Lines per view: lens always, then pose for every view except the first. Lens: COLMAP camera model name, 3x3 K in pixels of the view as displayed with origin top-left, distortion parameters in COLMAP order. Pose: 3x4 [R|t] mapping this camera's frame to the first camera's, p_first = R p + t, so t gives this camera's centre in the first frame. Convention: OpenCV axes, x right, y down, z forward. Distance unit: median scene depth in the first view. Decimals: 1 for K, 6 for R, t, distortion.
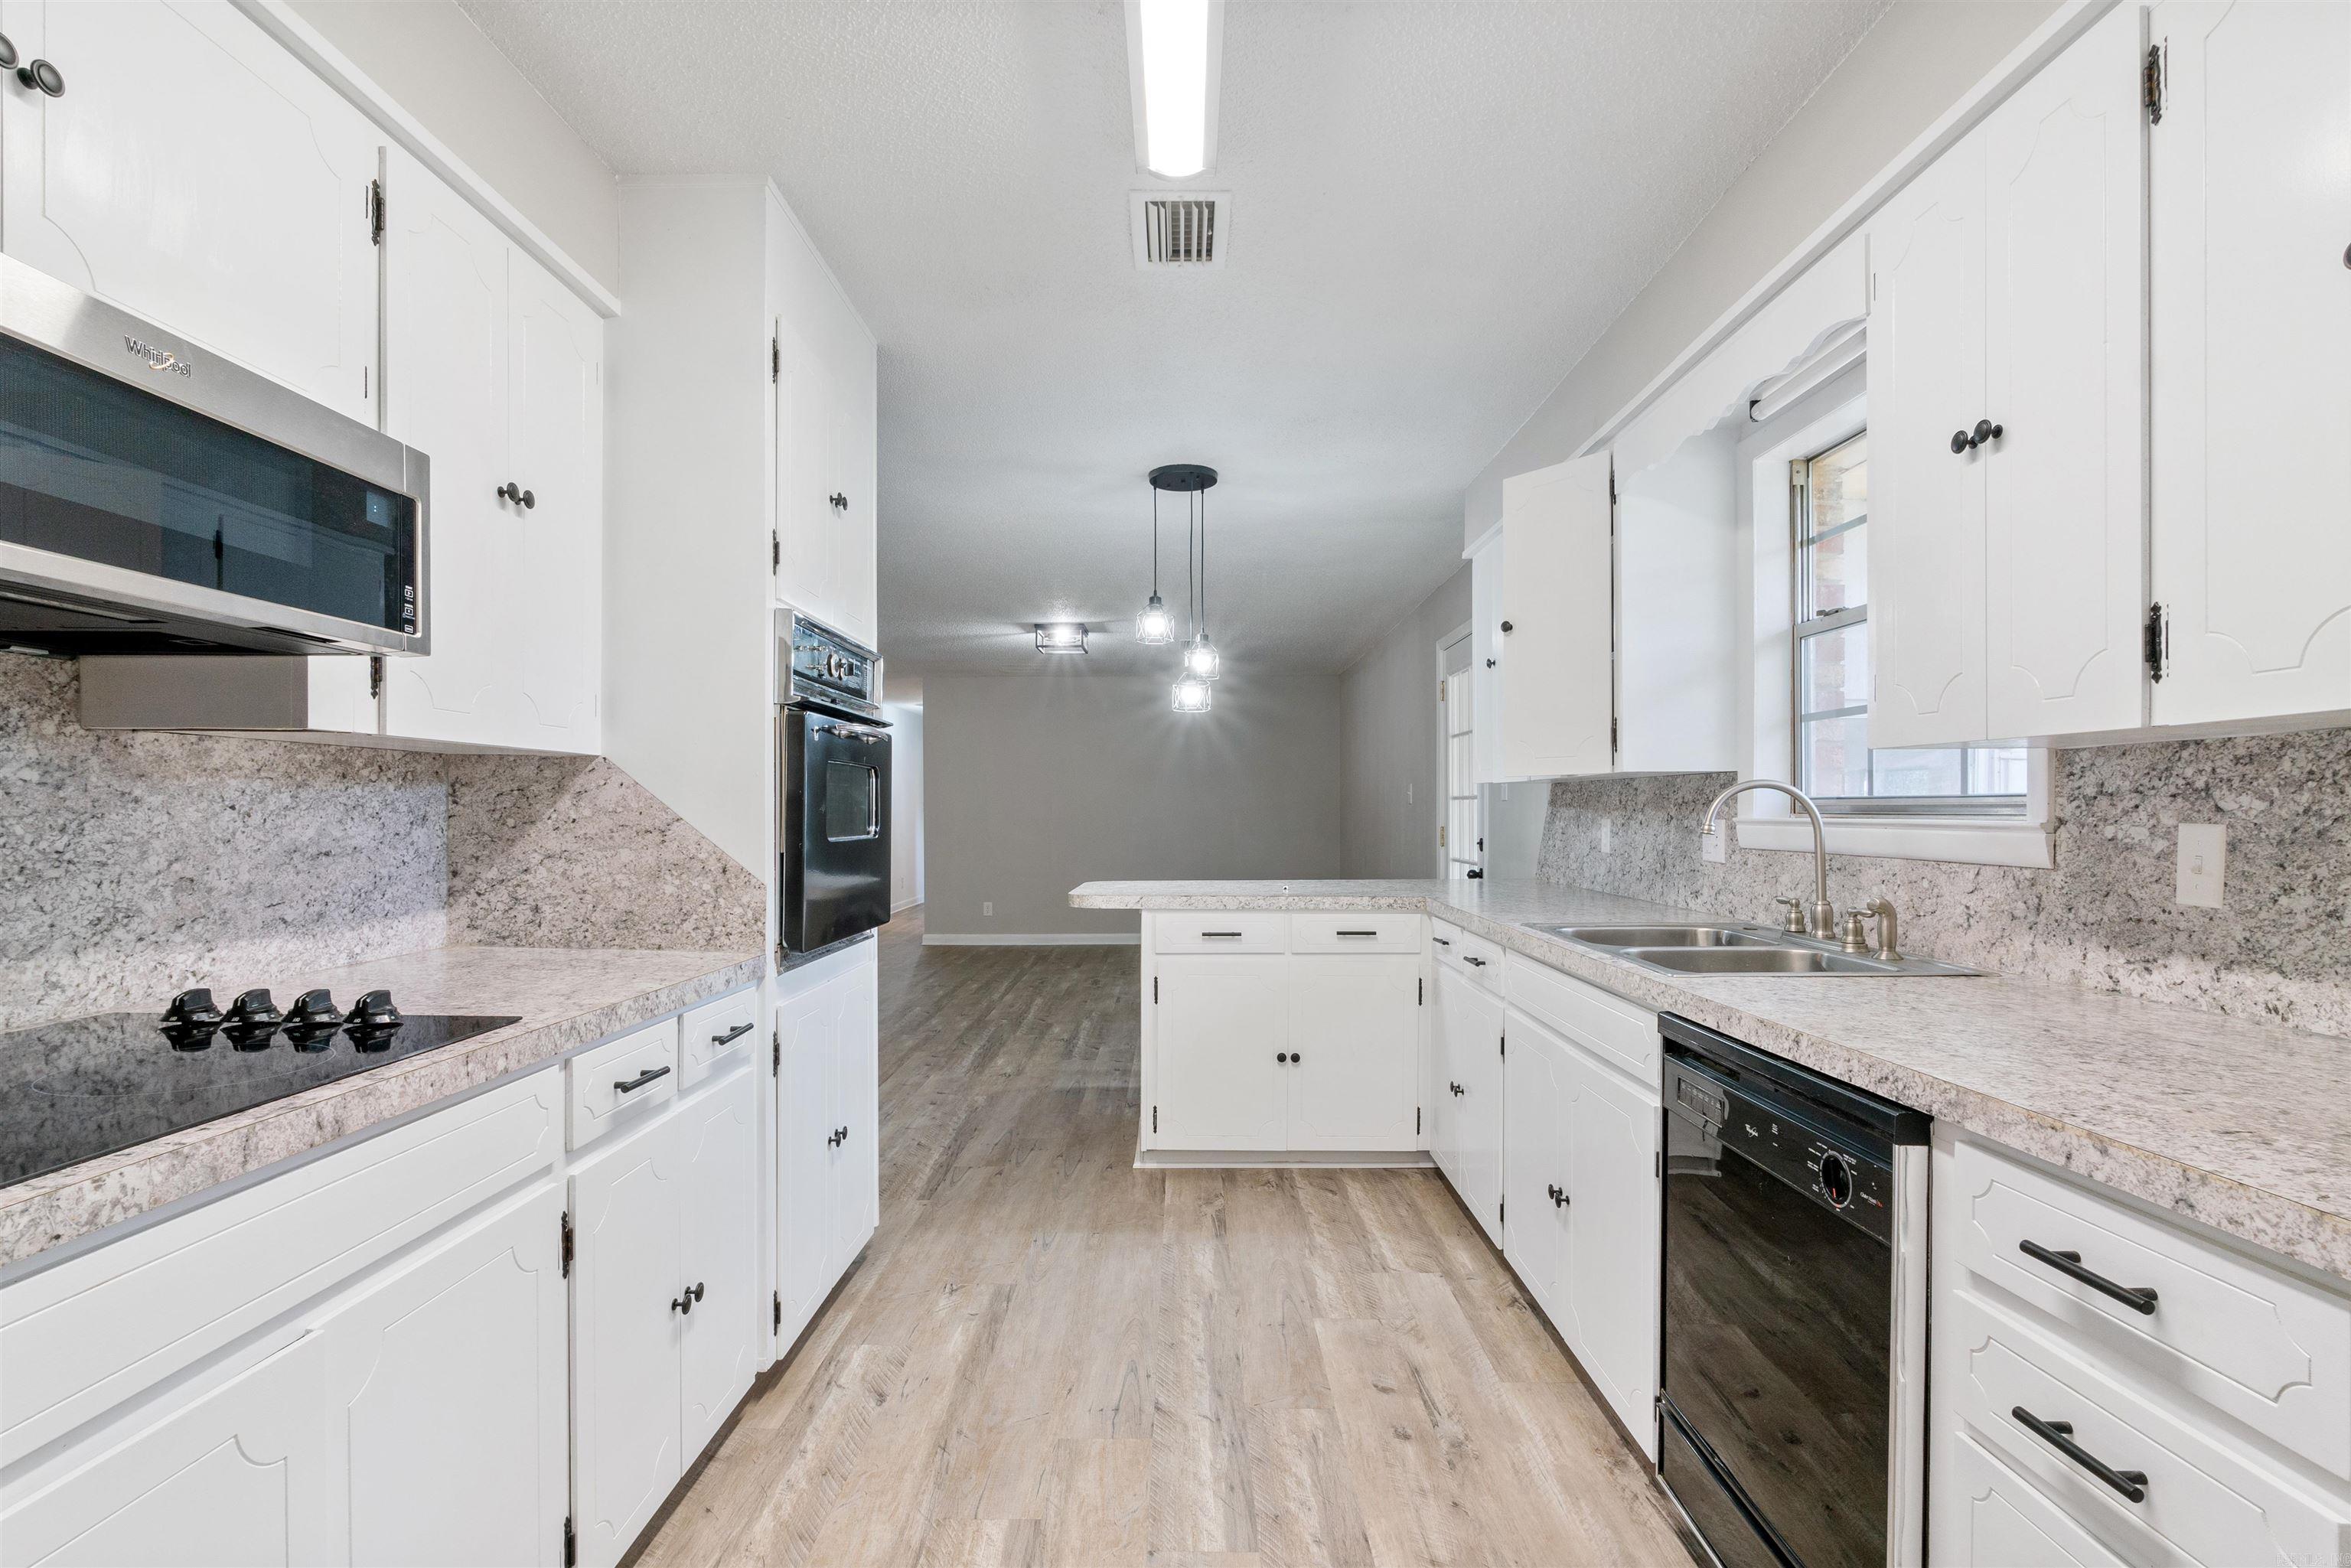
lens RADIAL K [[1089.1, 0, 1177.0], [0, 1089.1, 821.0], [0, 0, 1]] dist [-0.008532, 0.000280]
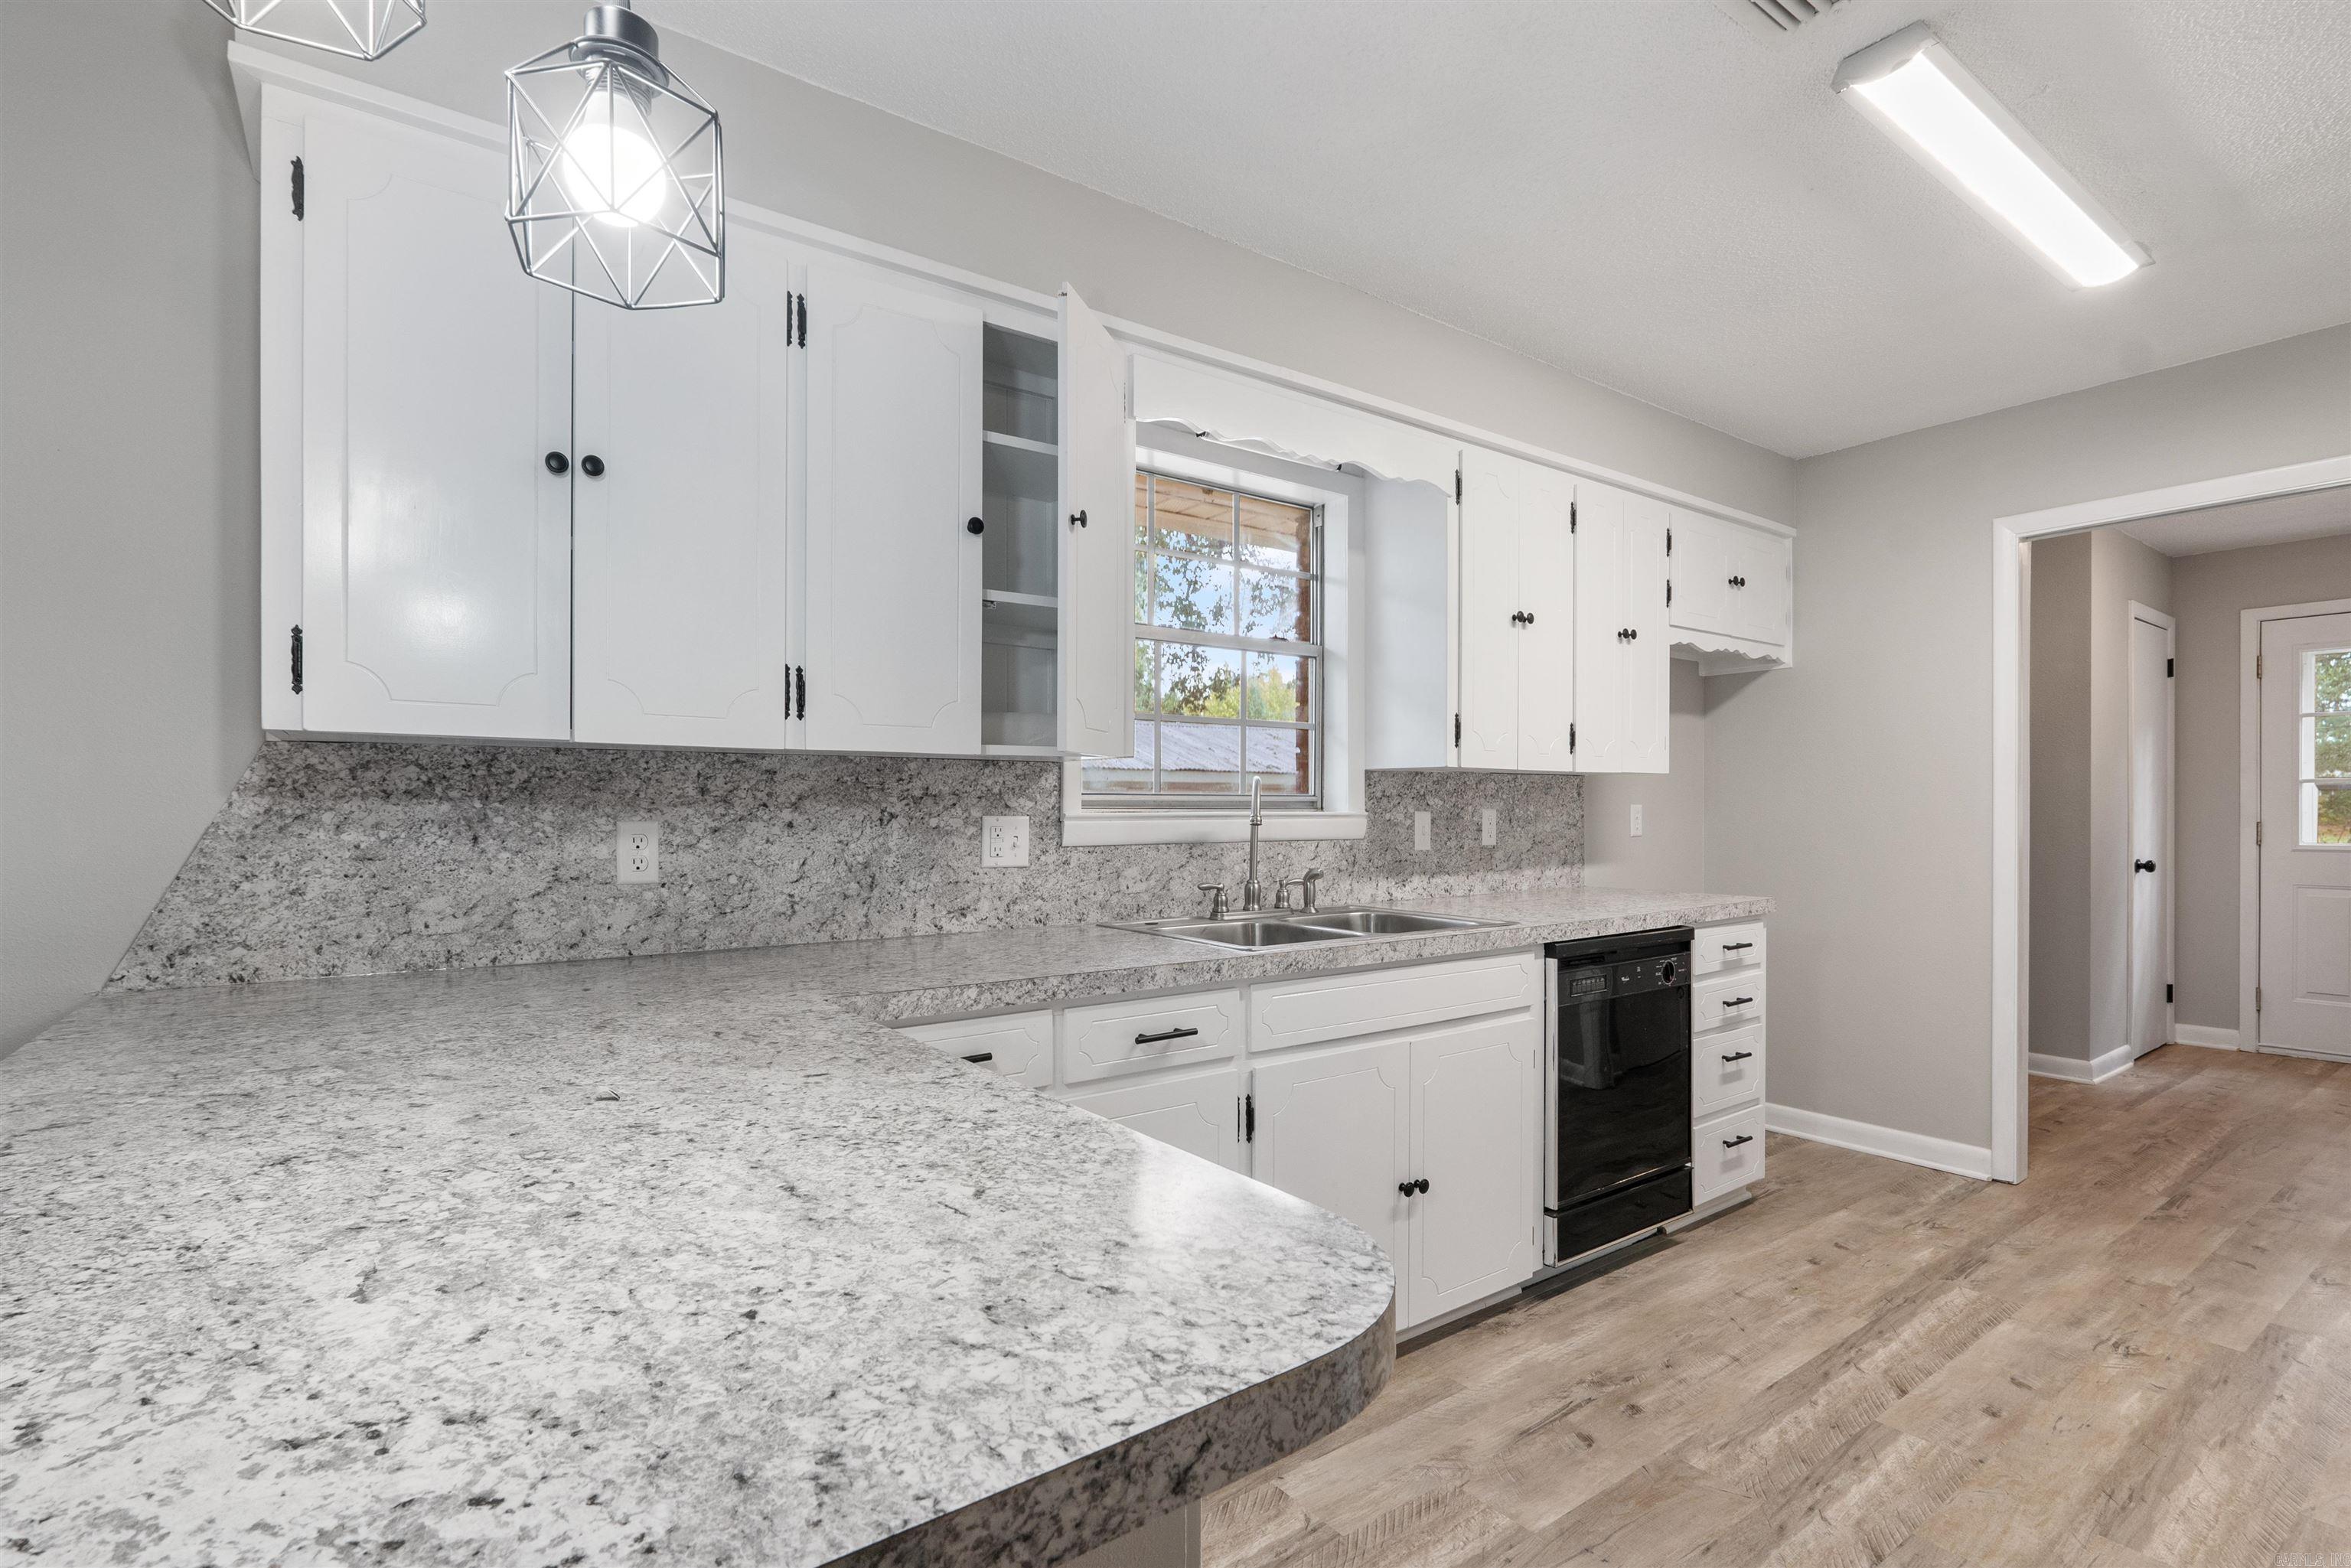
lens RADIAL K [[1089.1, 0, 1159.3], [0, 1089.1, 817.1], [0, 0, 1]] dist [-0.008532, 0.000280]
pose [[-0.582588, -0.006357, 0.812743, -0.348918], [0.009888, 0.999840, 0.014908, -0.016558], [-0.812708, 0.016722, -0.582432, 1.876022]]
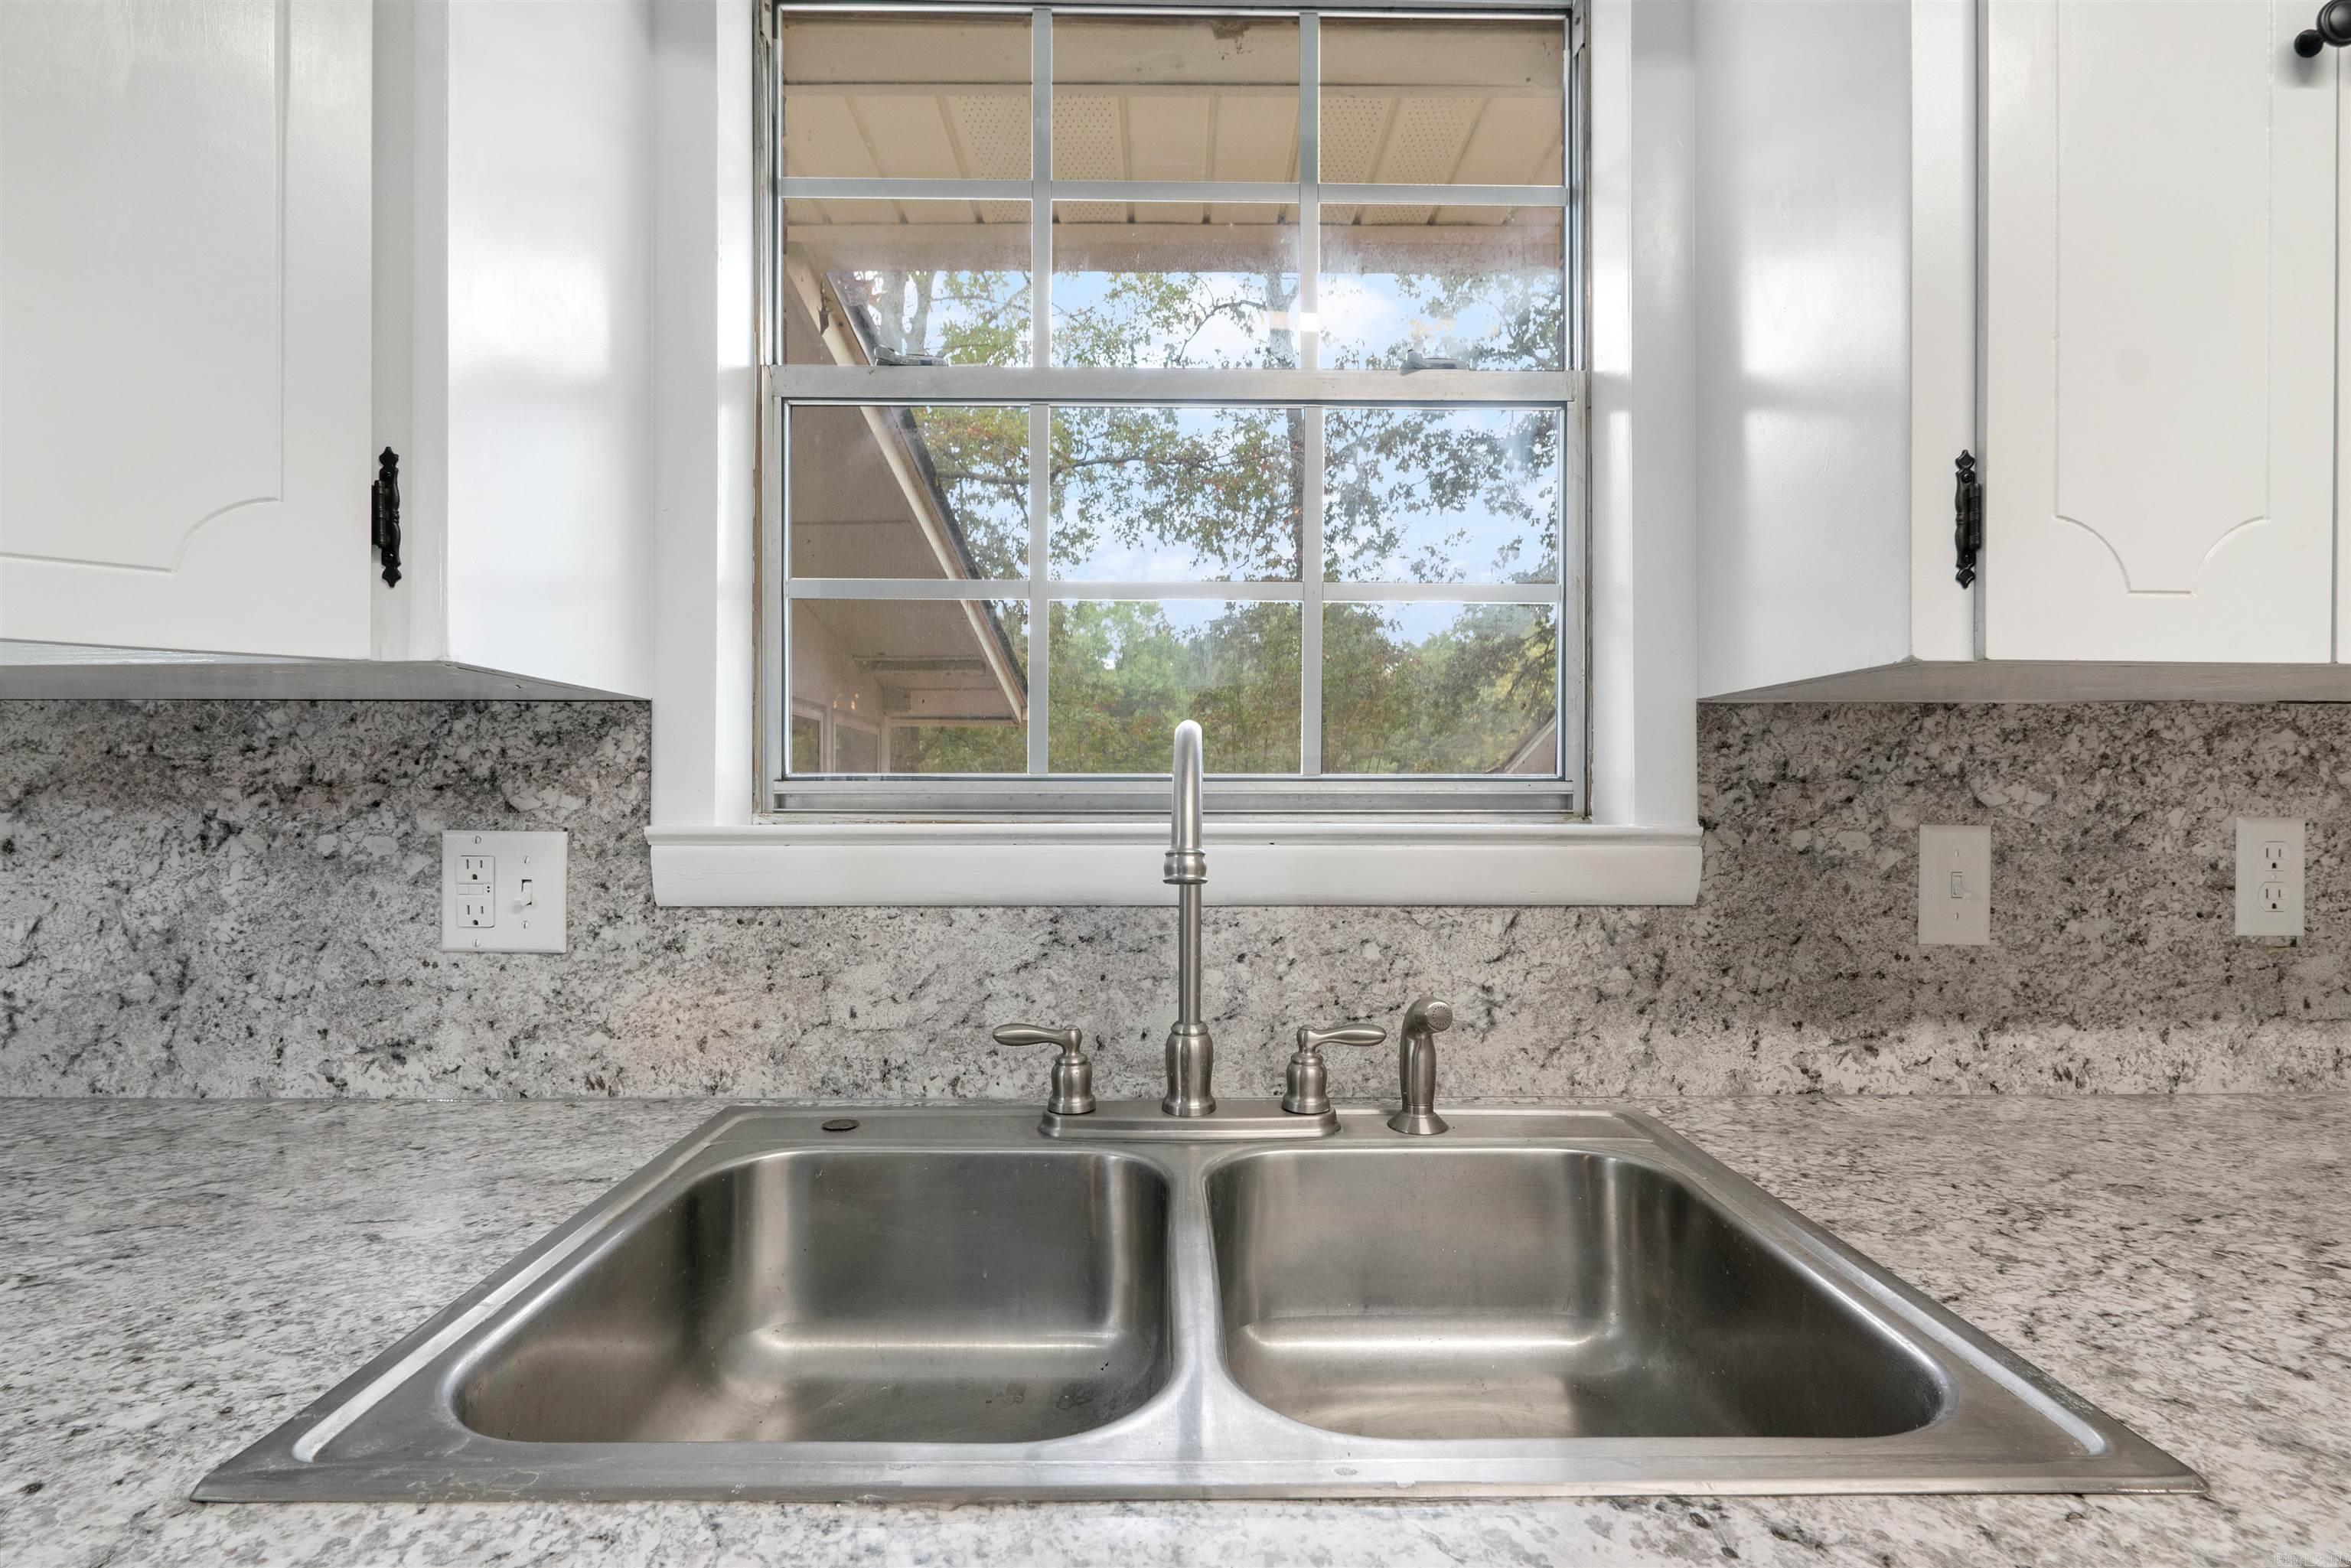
lens RADIAL K [[1240.0, 0, 1176.2], [0, 1240.0, 805.3], [0, 0, 1]] dist [-0.005046, -0.000297]
pose [[-0.015772, -0.000303, 0.999876, 0.115109], [0.010248, 0.999947, 0.000465, -0.010943], [-0.999823, 0.010254, -0.015768, 1.058728]]
